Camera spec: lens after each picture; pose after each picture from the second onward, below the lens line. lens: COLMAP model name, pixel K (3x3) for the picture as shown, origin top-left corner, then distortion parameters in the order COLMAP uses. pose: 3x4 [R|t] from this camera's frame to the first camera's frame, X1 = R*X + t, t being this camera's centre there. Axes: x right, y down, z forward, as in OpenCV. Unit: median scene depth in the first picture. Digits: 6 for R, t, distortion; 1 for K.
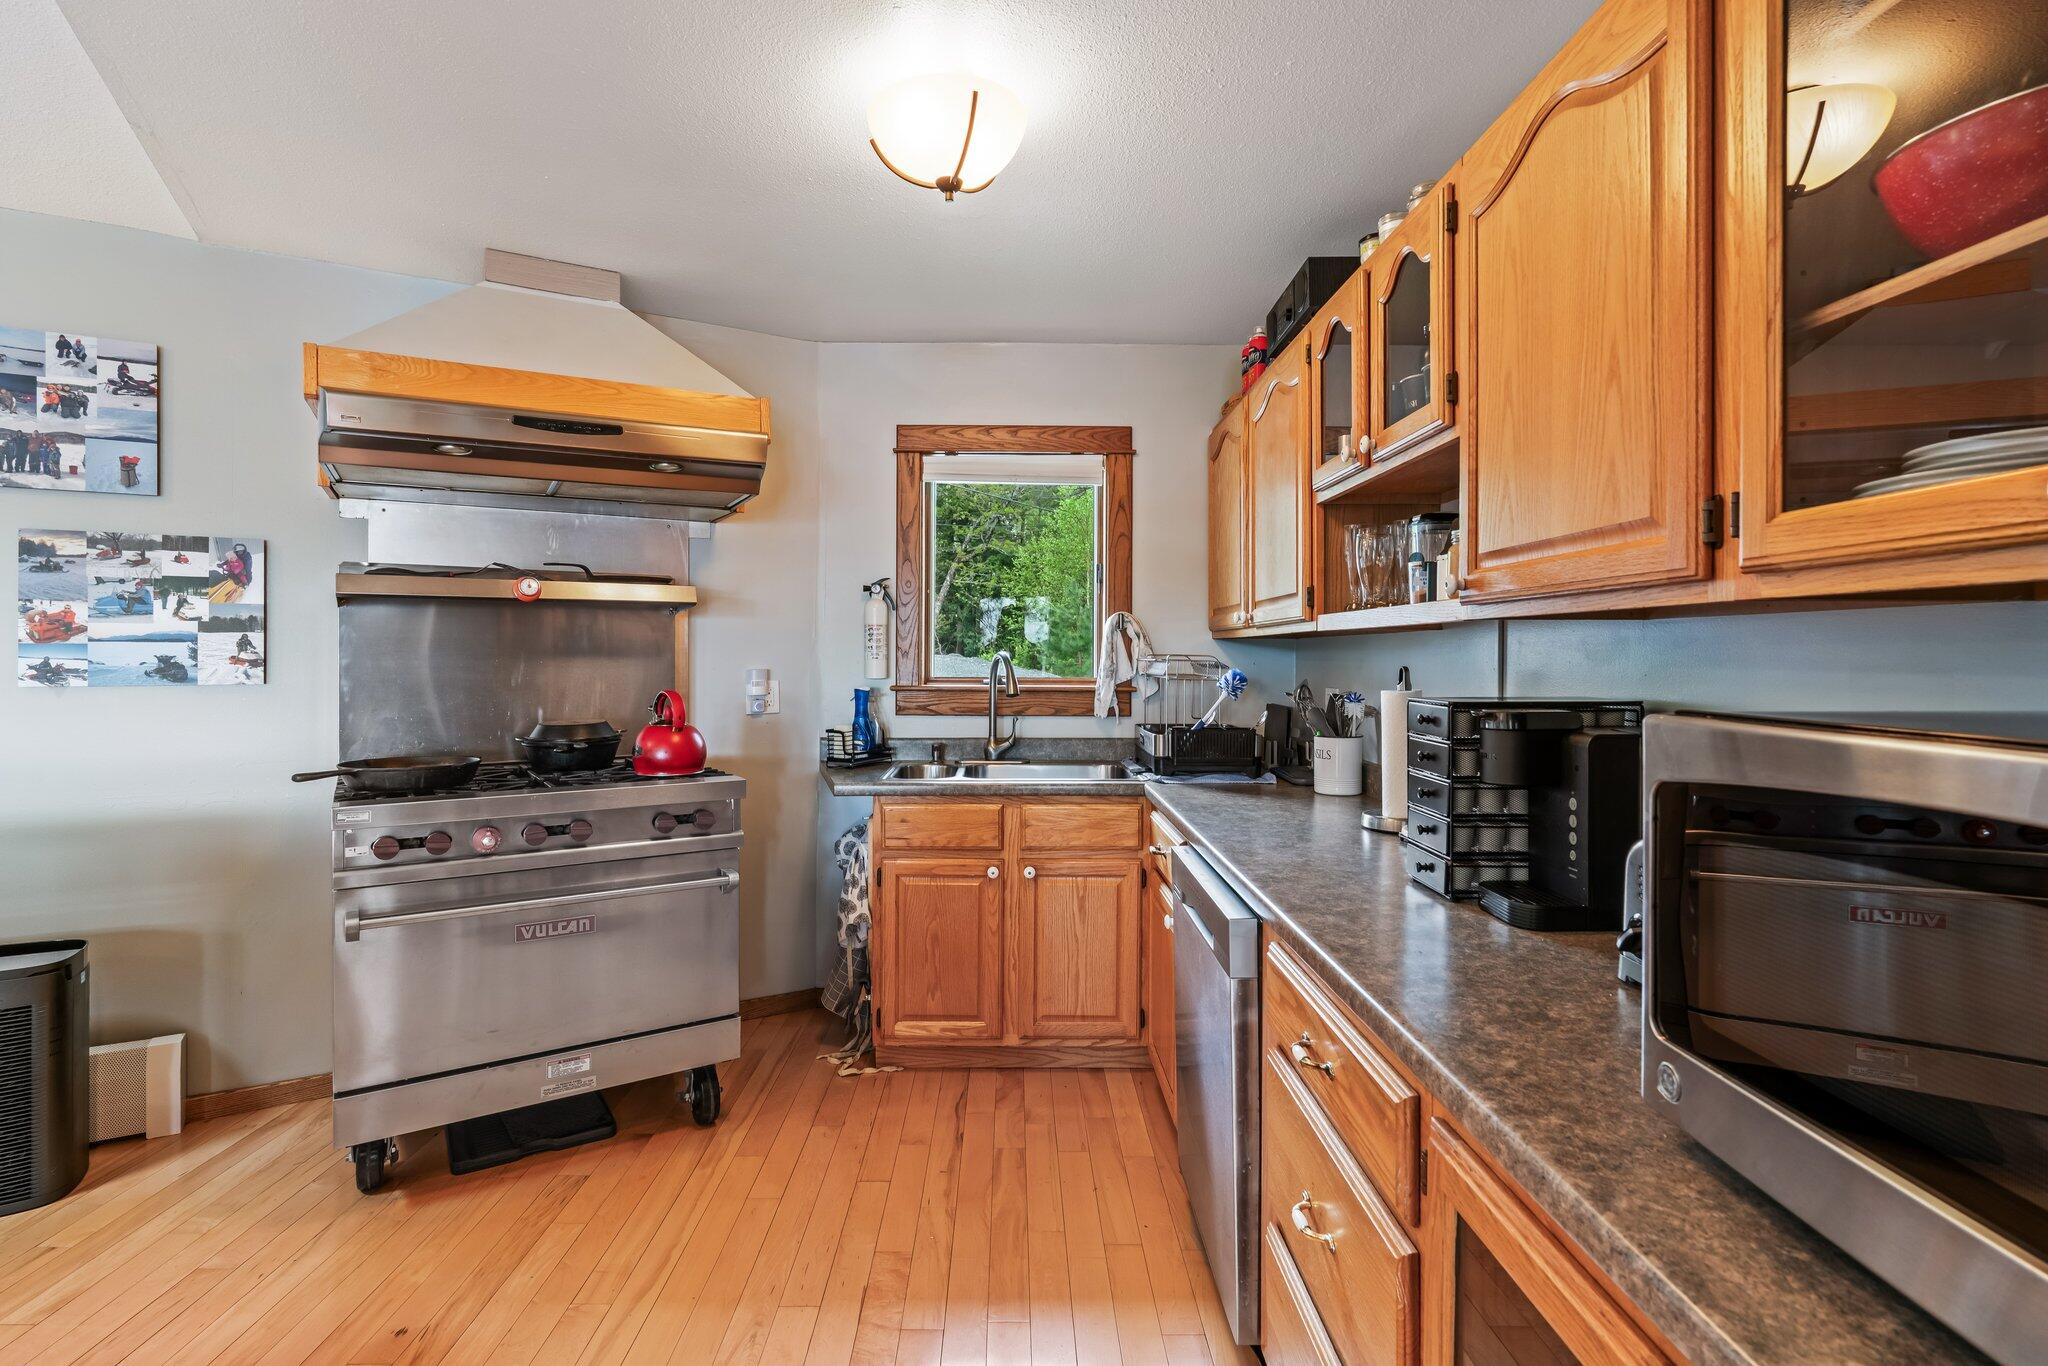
lens RADIAL K [[1000.9, 0, 1021.2], [0, 1000.9, 652.8], [0, 0, 1]] dist [0.000597, 0.000253]
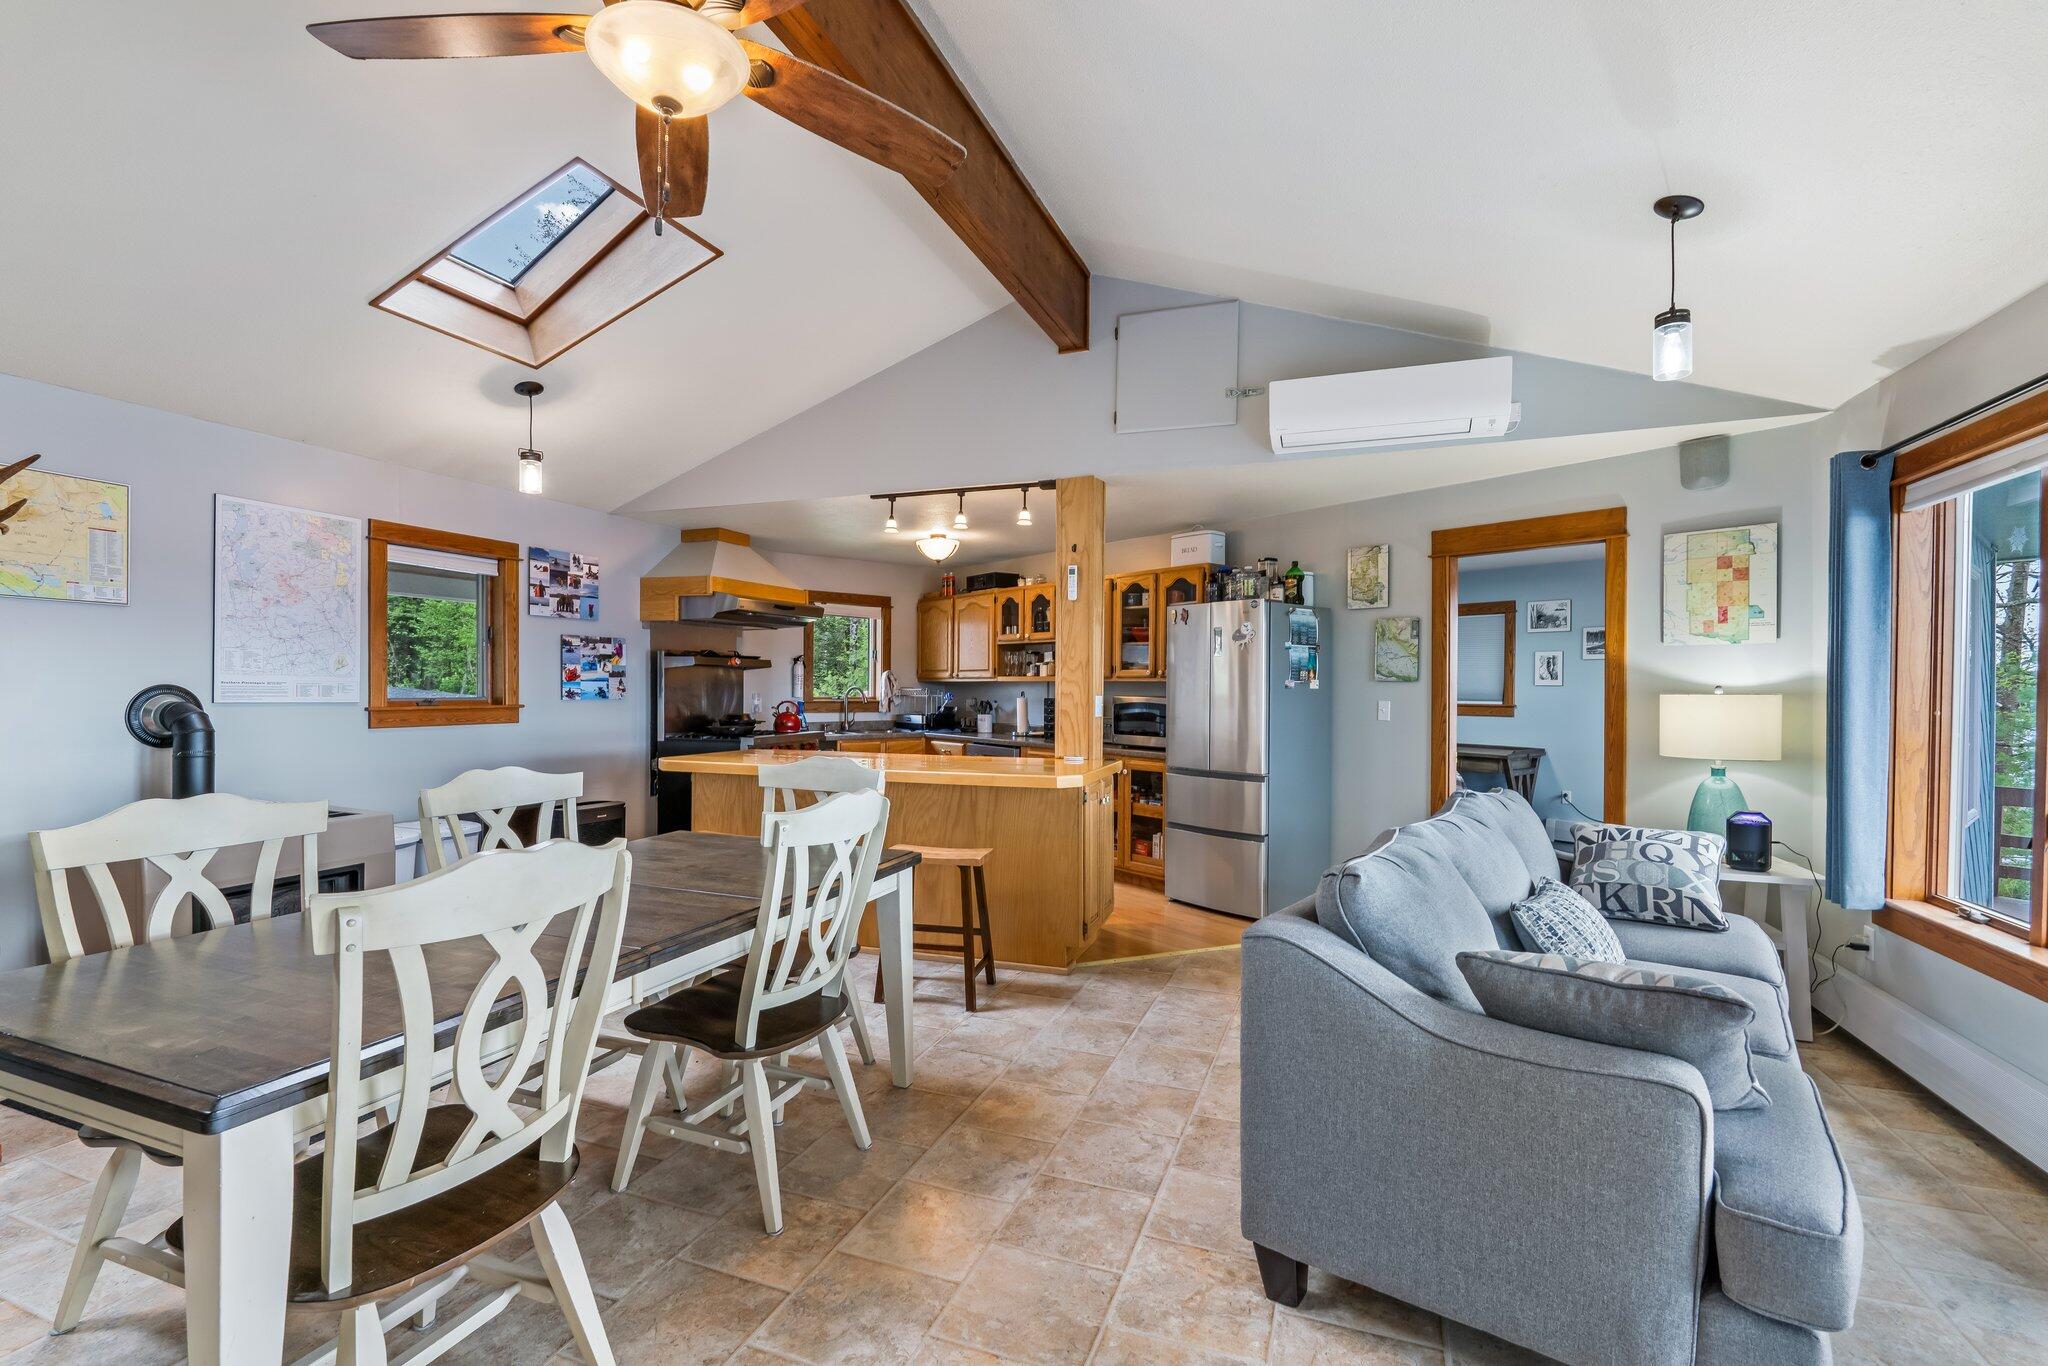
lens RADIAL K [[890.4, 0, 1024.3], [0, 890.4, 694.0], [0, 0, 1]] dist [-0.007214, 0.000656]
pose [[0.778246, -0.001695, 0.627957, -1.417005], [-0.006332, 0.999924, 0.010546, -0.009762], [-0.627928, -0.012184, 0.778176, -1.315679]]
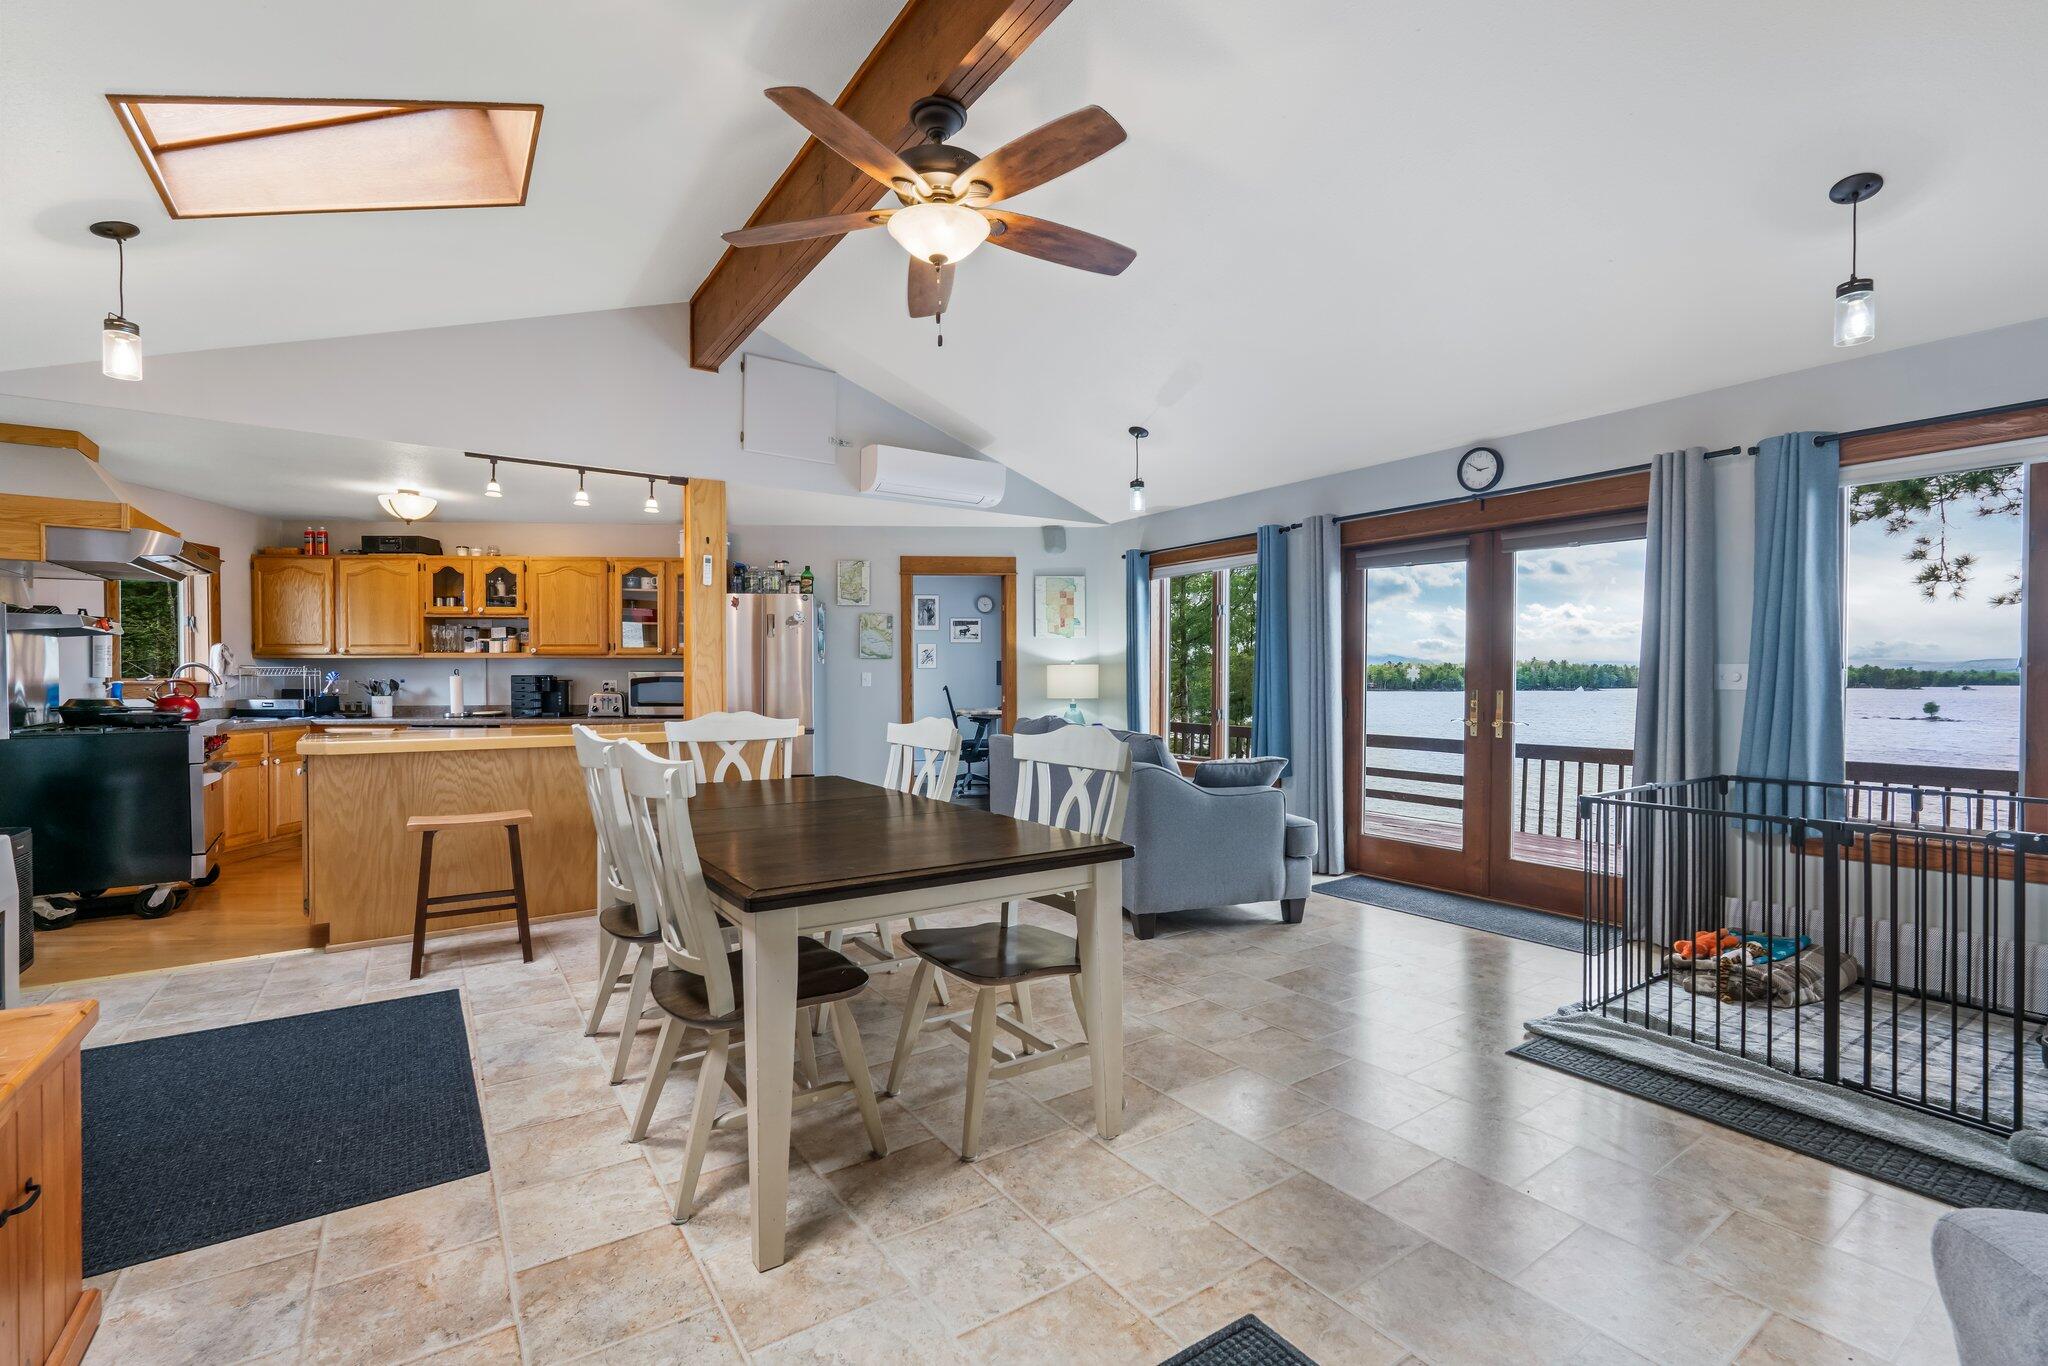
lens RADIAL K [[890.4, 0, 1006.3], [0, 890.4, 685.1], [0, 0, 1]] dist [-0.007214, 0.000656]
pose [[-0.056942, -0.008781, 0.998339, -2.307031], [-0.000060, 0.999961, 0.008792, 0.034676], [-0.998377, 0.000441, -0.056940, -0.579447]]
